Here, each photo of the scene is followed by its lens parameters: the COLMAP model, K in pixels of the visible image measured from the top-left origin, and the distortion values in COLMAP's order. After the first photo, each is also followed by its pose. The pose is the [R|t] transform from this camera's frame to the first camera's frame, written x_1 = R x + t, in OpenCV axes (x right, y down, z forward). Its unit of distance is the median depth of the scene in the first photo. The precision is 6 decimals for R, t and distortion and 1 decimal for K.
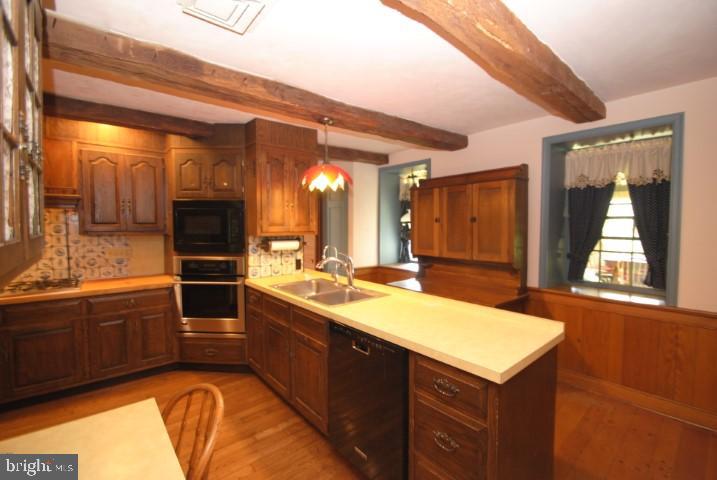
lens RADIAL K [[314.9, 0, 362.4], [0, 314.9, 239.1], [0, 0, 1]] dist [-0.005540, -0.001825]
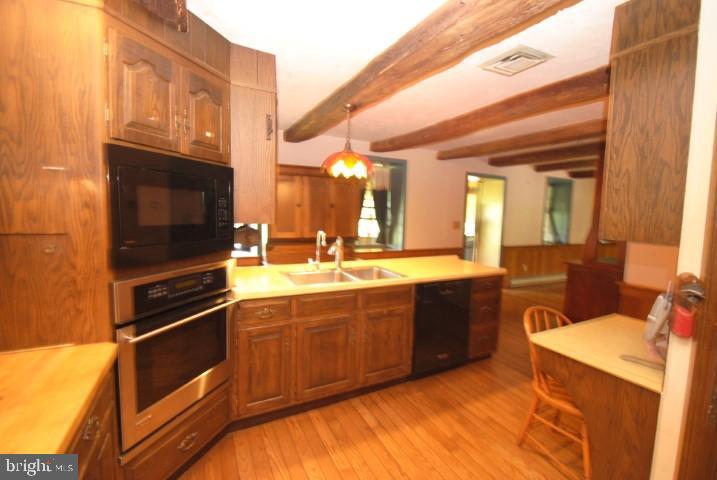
lens RADIAL K [[314.9, 0, 360.9], [0, 314.9, 237.4], [0, 0, 1]] dist [-0.005540, -0.001825]
pose [[0.210979, -0.075641, 0.974560, -0.915254], [0.010864, 0.997121, 0.075041, -0.028985], [-0.977430, -0.005245, 0.211193, 0.602237]]
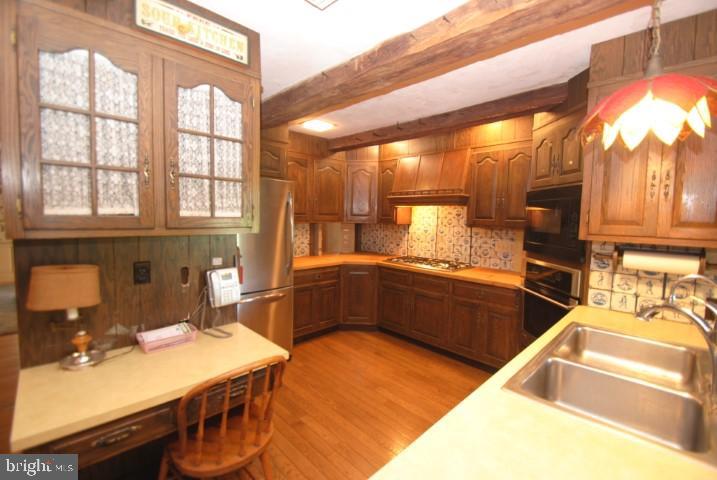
lens RADIAL K [[314.9, 0, 363.3], [0, 314.9, 240.8], [0, 0, 1]] dist [-0.005540, -0.001825]
pose [[0.078283, 0.078799, -0.993812, 0.235427], [-0.066397, 0.995070, 0.073668, -0.023588], [0.994718, 0.060220, 0.083129, 0.490906]]
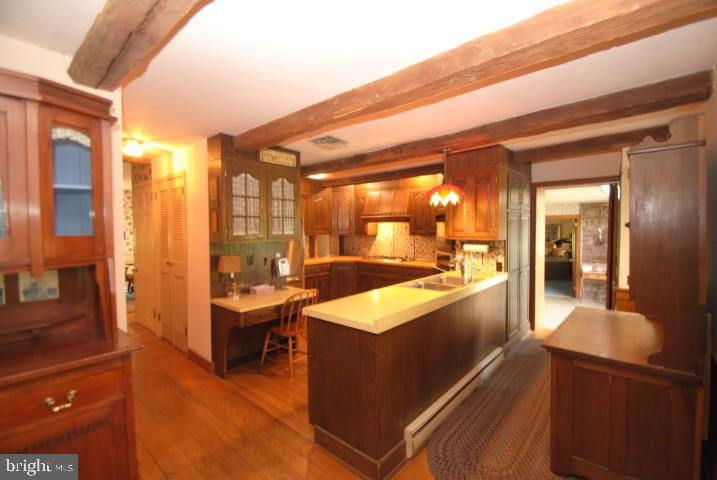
lens RADIAL K [[314.9, 0, 364.1], [0, 314.9, 242.2], [0, 0, 1]] dist [-0.005540, -0.001825]
pose [[0.152790, 0.044317, -0.987265, 0.926244], [-0.037739, 0.998527, 0.038982, -0.035429], [0.987538, 0.031302, 0.154237, 0.402592]]
